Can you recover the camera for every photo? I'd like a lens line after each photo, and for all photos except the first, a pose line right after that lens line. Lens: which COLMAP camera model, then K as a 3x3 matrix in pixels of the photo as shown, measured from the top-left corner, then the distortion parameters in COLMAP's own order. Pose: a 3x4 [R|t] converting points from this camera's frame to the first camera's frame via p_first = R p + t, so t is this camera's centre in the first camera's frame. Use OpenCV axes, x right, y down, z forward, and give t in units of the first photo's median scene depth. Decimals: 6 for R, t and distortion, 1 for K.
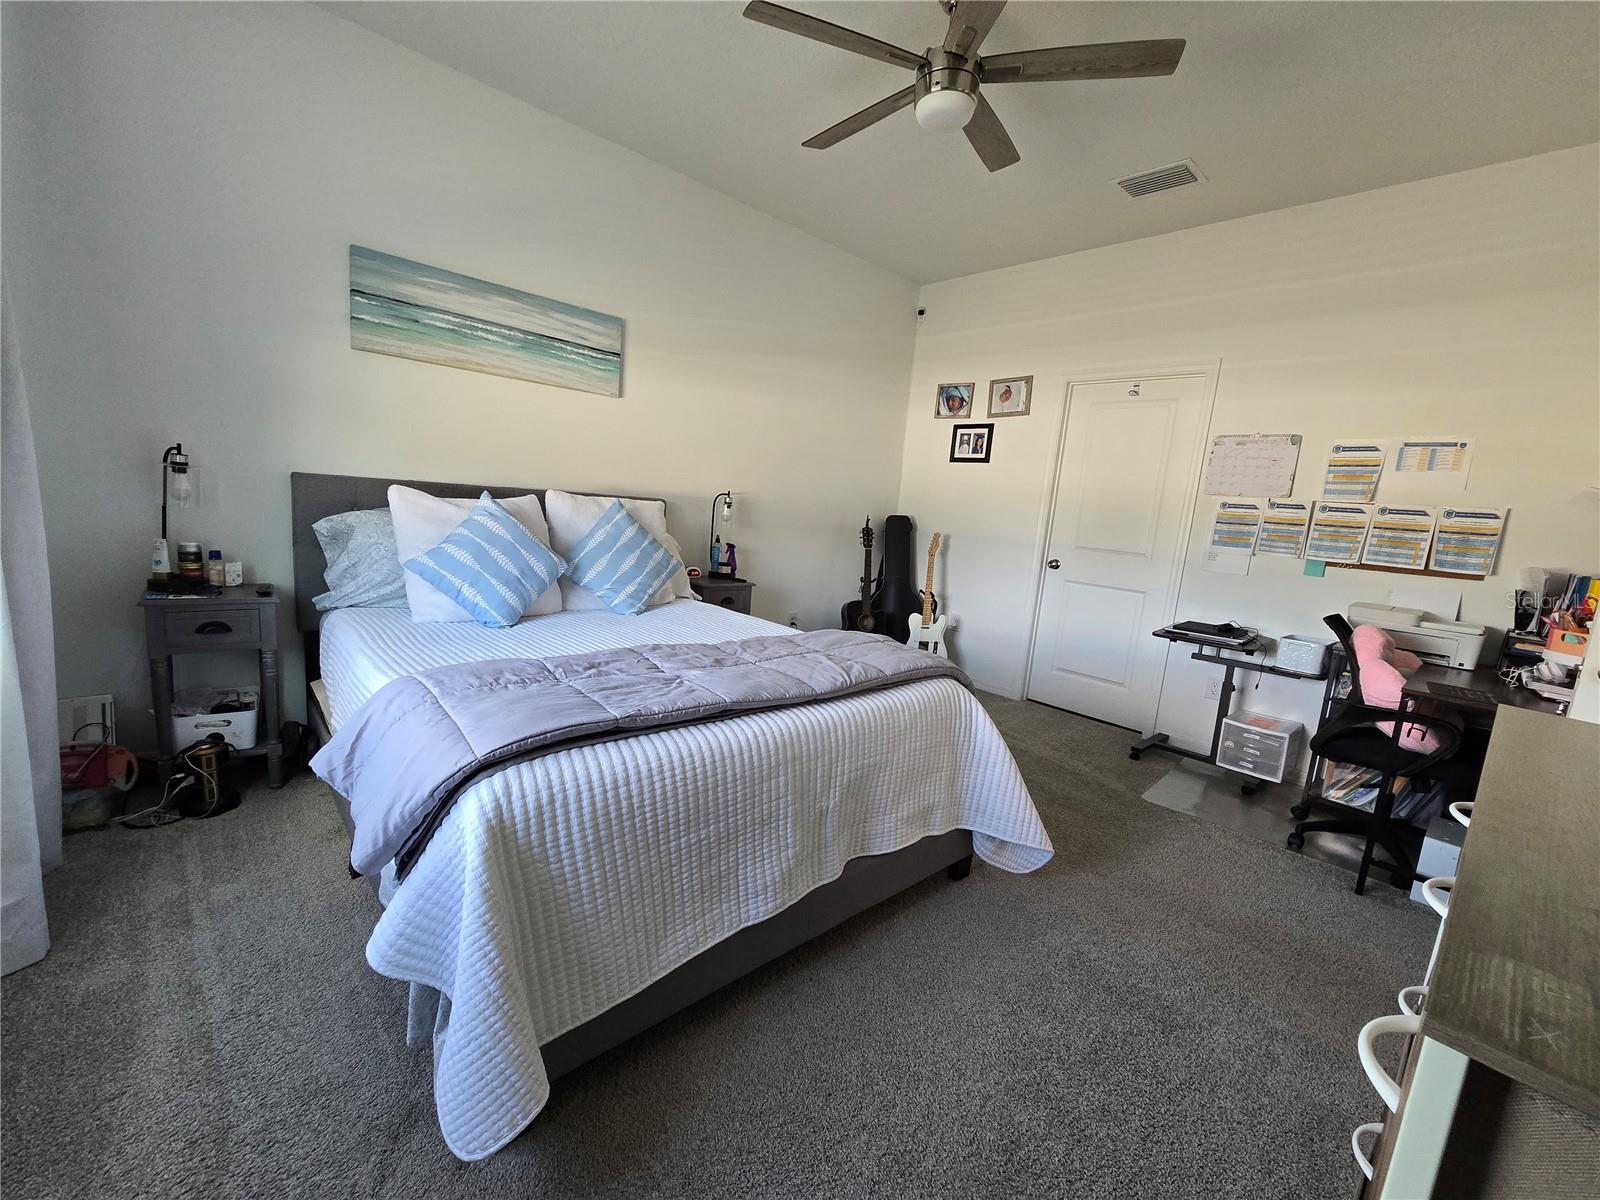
lens RADIAL K [[656.2, 0, 794.5], [0, 656.2, 601.8], [0, 0, 1]] dist [-0.009382, 0.002091]
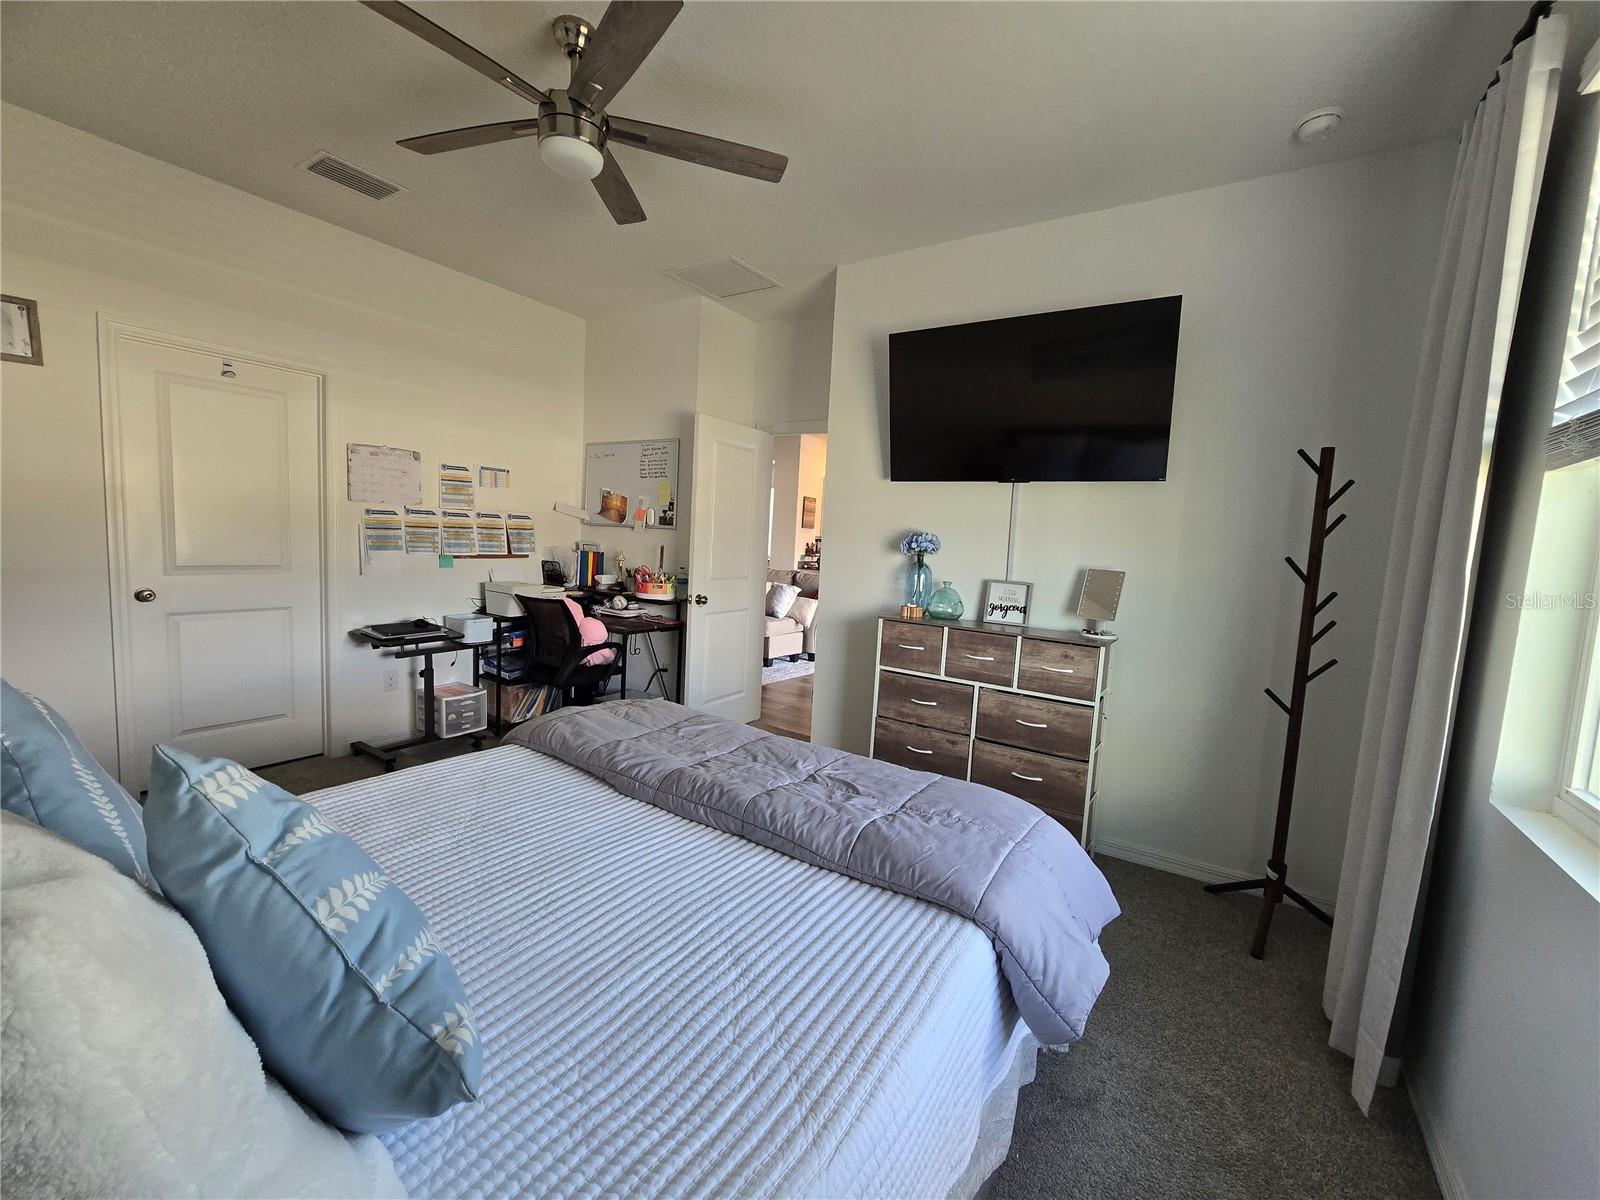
lens RADIAL K [[656.2, 0, 794.1], [0, 656.2, 602.0], [0, 0, 1]] dist [-0.009382, 0.002091]
pose [[-0.235696, -0.190413, 0.952990, -0.570535], [0.079209, 0.973591, 0.214120, -0.189904], [-0.968593, 0.125952, -0.214389, 0.624625]]
